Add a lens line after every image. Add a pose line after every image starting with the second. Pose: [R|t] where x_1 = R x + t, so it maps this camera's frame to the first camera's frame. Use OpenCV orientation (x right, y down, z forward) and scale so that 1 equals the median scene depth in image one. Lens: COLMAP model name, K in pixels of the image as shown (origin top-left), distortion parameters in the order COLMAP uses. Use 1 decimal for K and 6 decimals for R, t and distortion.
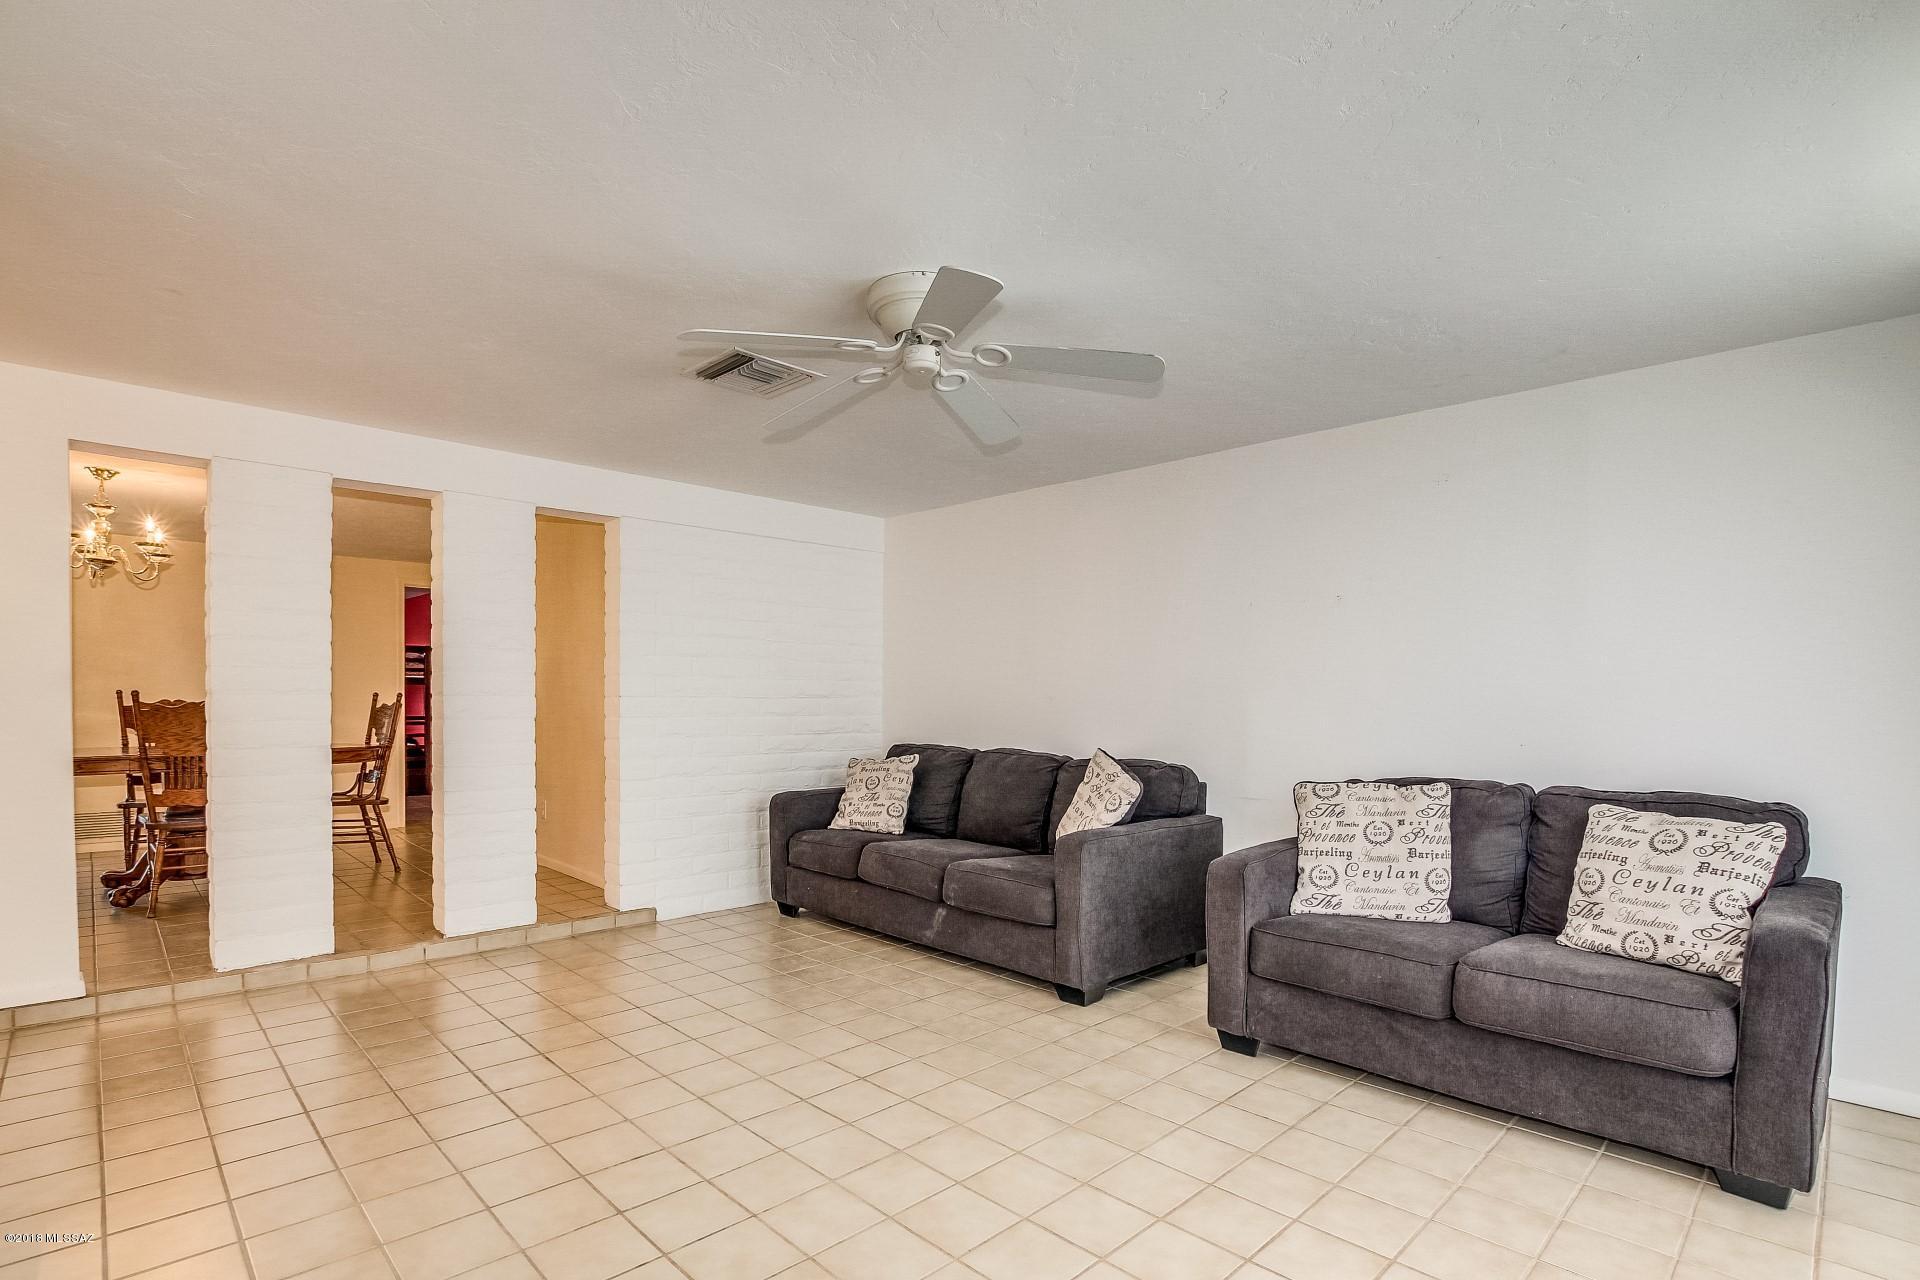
lens RADIAL K [[924.8, 0, 964.3], [0, 924.8, 714.0], [0, 0, 1]] dist [-0.051621, -0.000068]
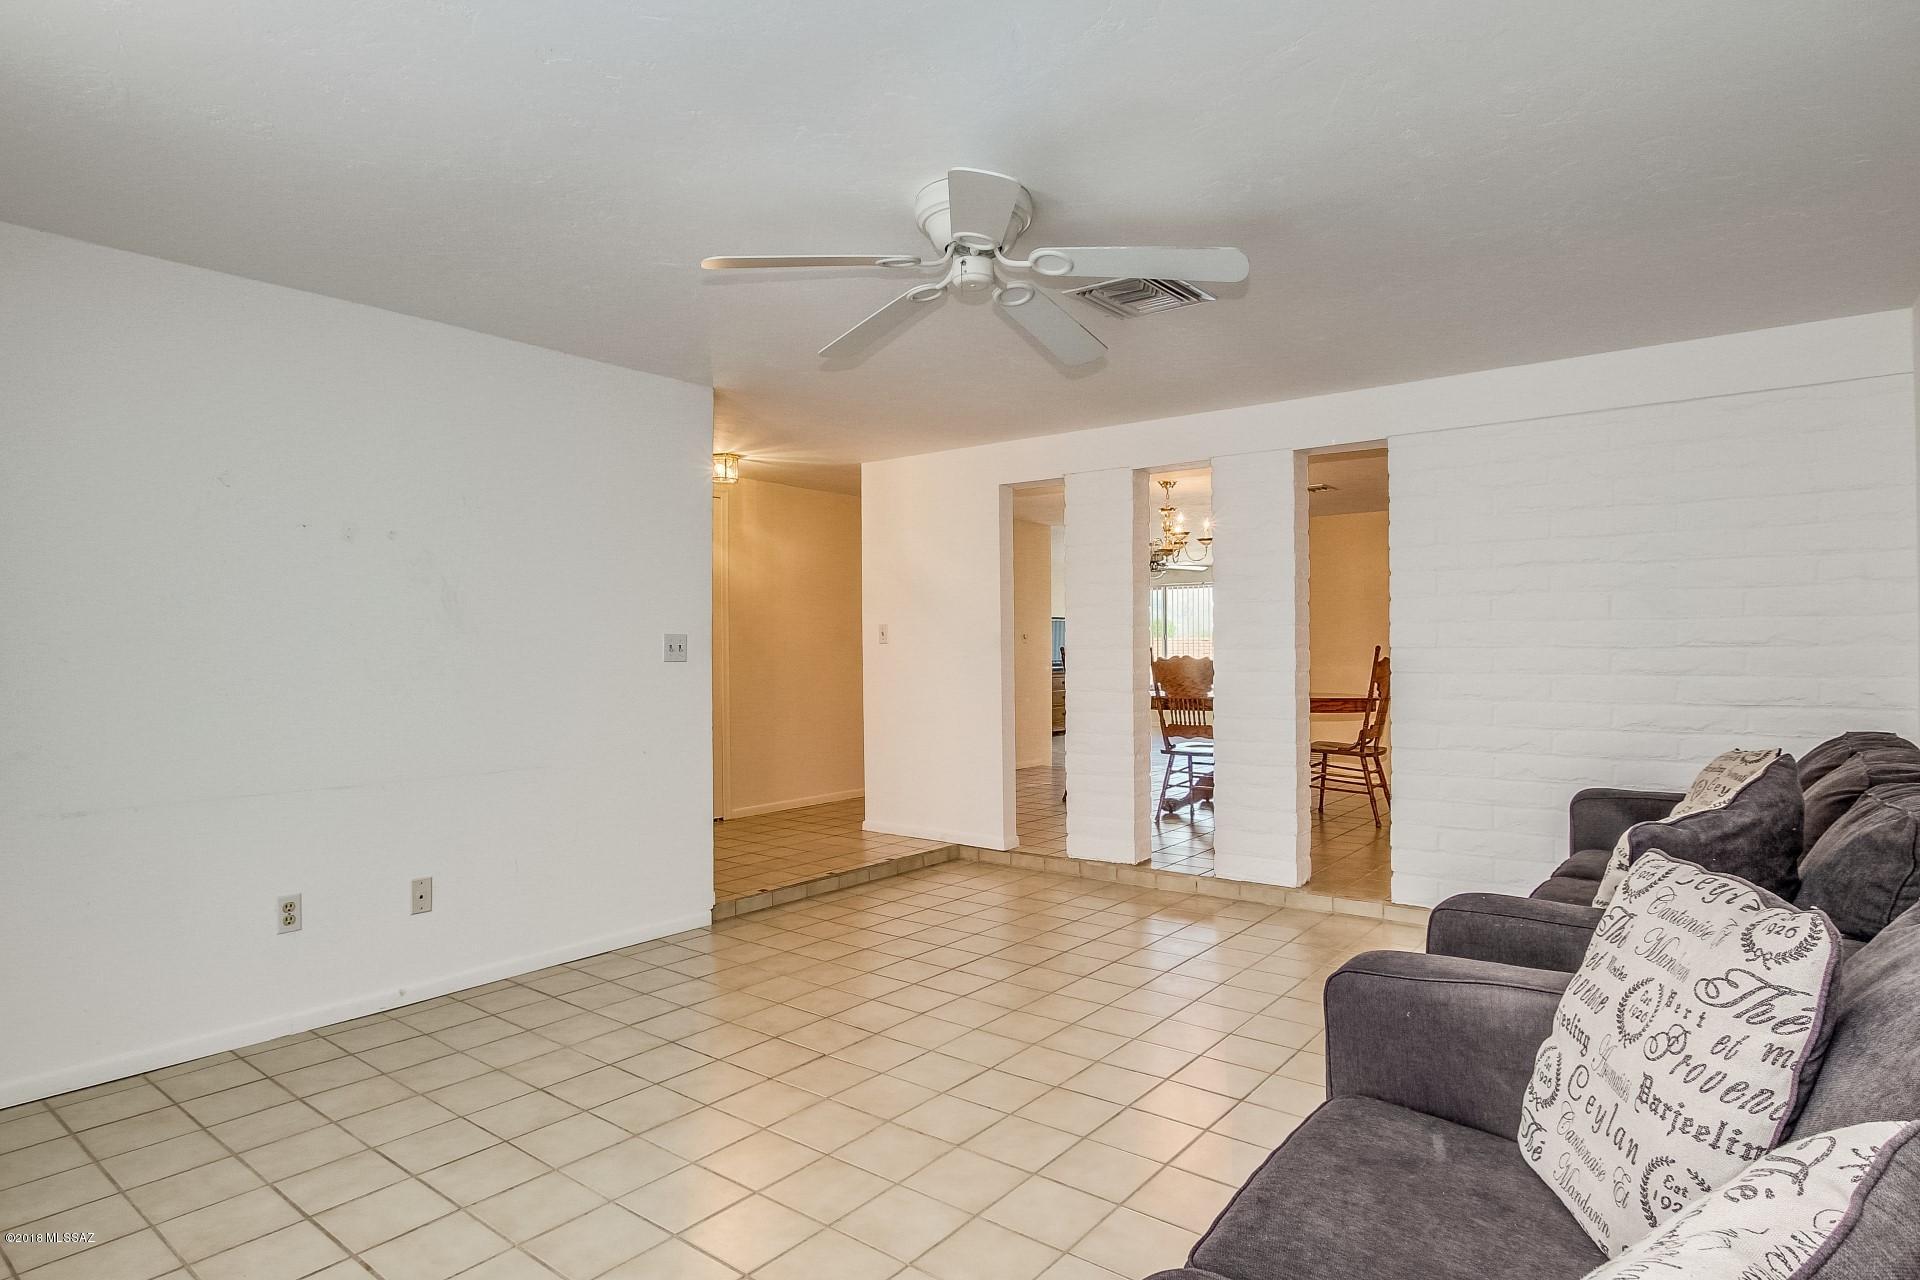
lens RADIAL K [[1045.0, 0, 960.0], [0, 1045.0, 640.0], [0, 0, 1]] dist [-0.002289, 0.000056]
pose [[0.121522, -0.016856, -0.992446, 0.553271], [-0.007710, 0.999810, -0.017926, -0.006879], [0.992559, 0.009830, 0.121369, 0.494611]]
